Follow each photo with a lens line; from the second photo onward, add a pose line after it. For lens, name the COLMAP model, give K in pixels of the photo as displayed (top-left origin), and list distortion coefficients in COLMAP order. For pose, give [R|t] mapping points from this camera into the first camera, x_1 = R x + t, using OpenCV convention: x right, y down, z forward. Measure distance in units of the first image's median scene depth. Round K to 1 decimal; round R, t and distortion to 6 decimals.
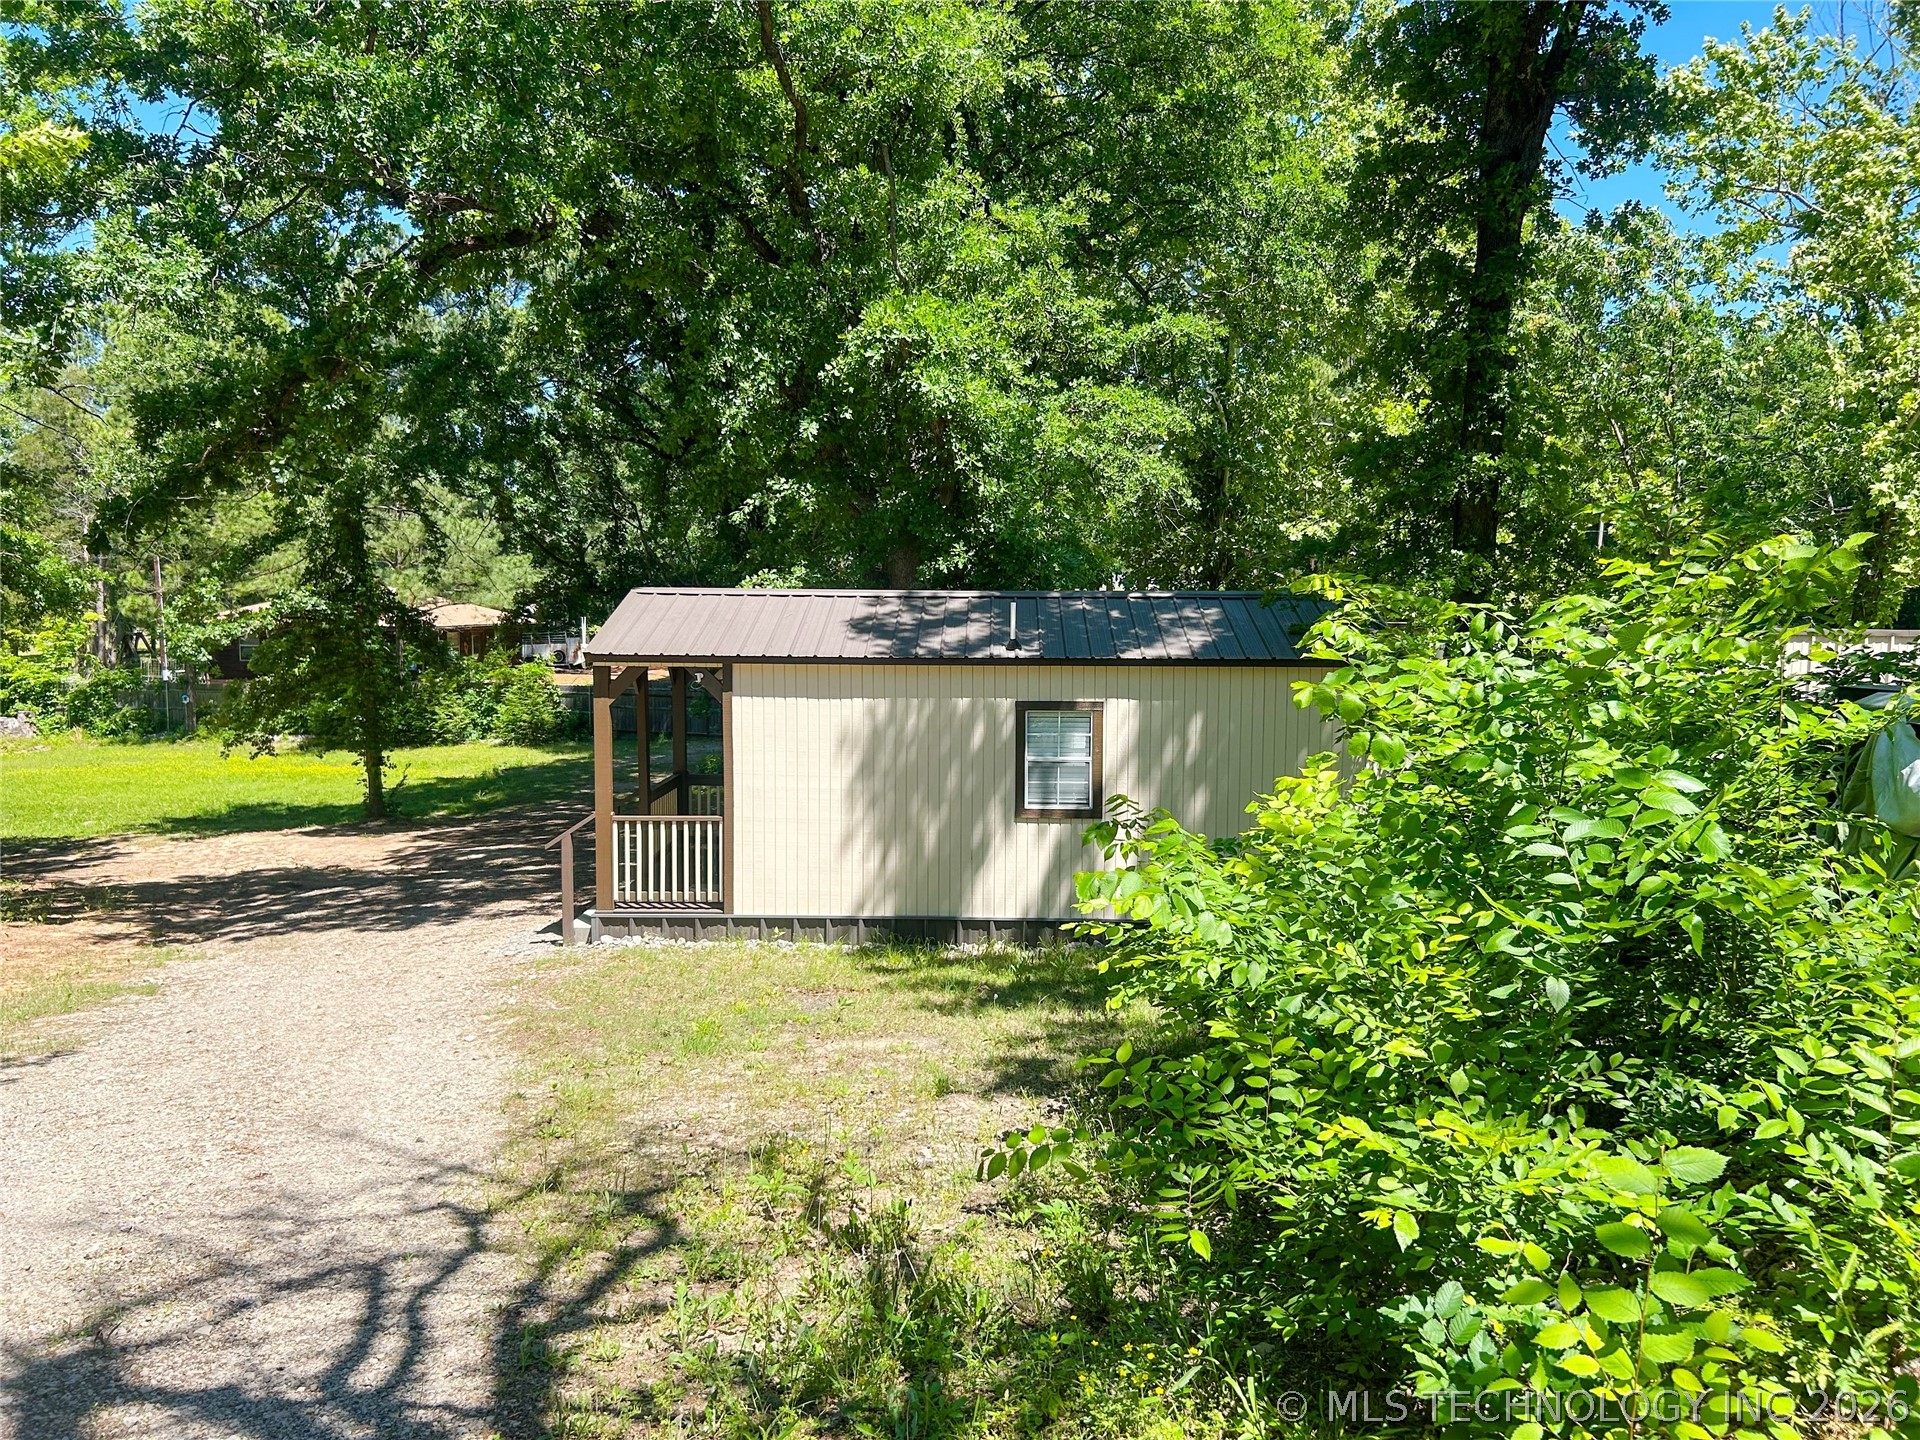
lens RADIAL K [[1505.0, 0, 960.0], [0, 1505.0, 720.0], [0, 0, 1]] dist [0.003231, -0.000125]
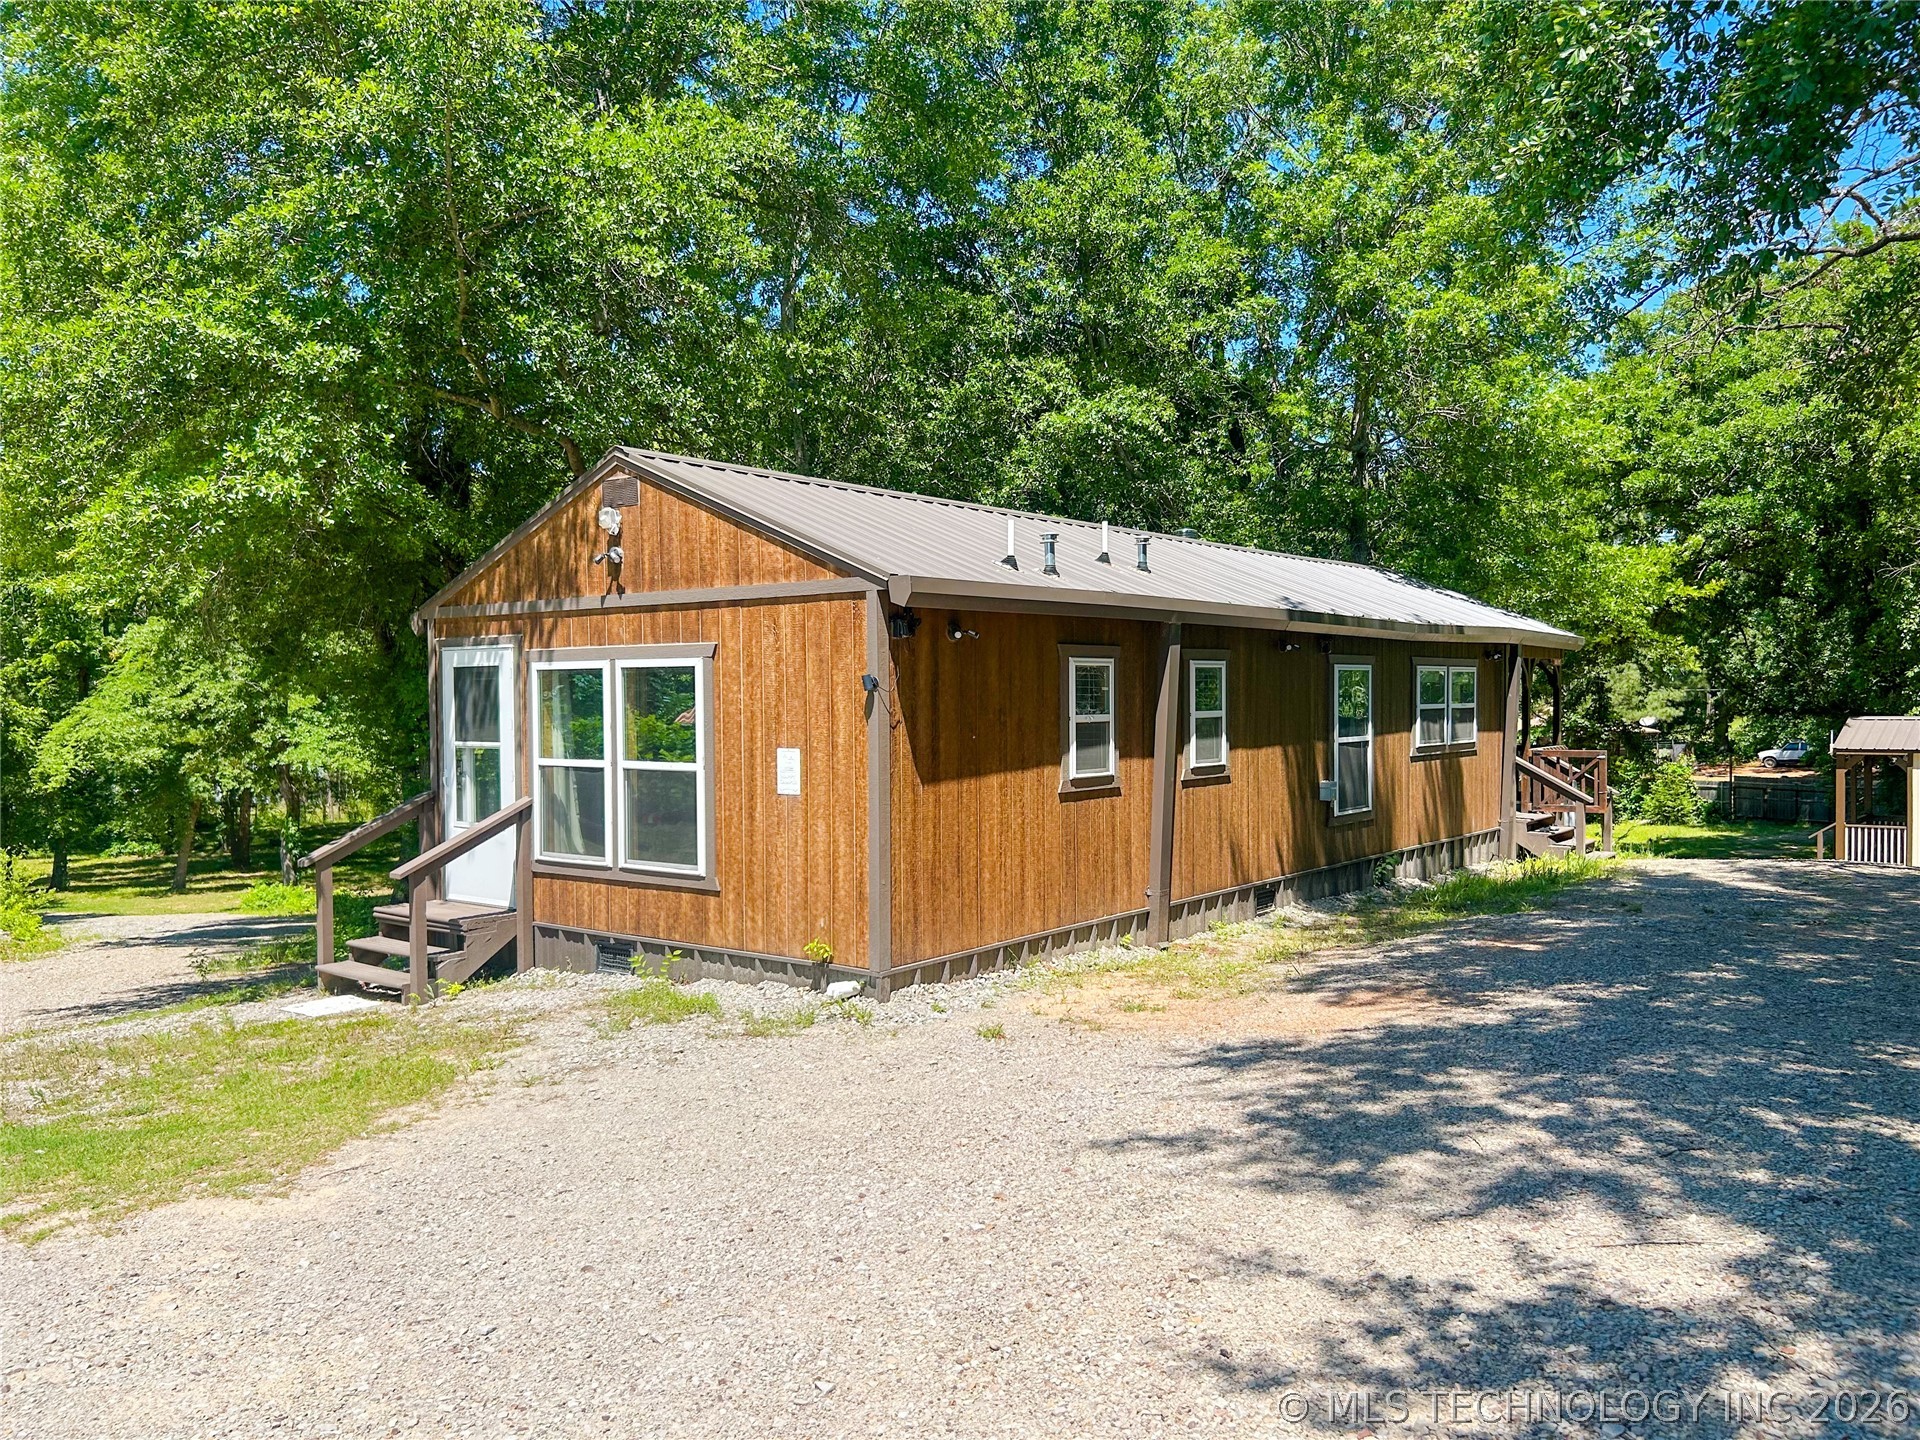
lens RADIAL K [[1505.0, 0, 960.0], [0, 1505.0, 720.0], [0, 0, 1]] dist [0.003231, -0.000125]
pose [[0.797293, -0.001461, -0.603591, 0.054250], [-0.042949, 0.997325, -0.059147, 0.094440], [0.602063, 0.073081, 0.795097, -1.421995]]
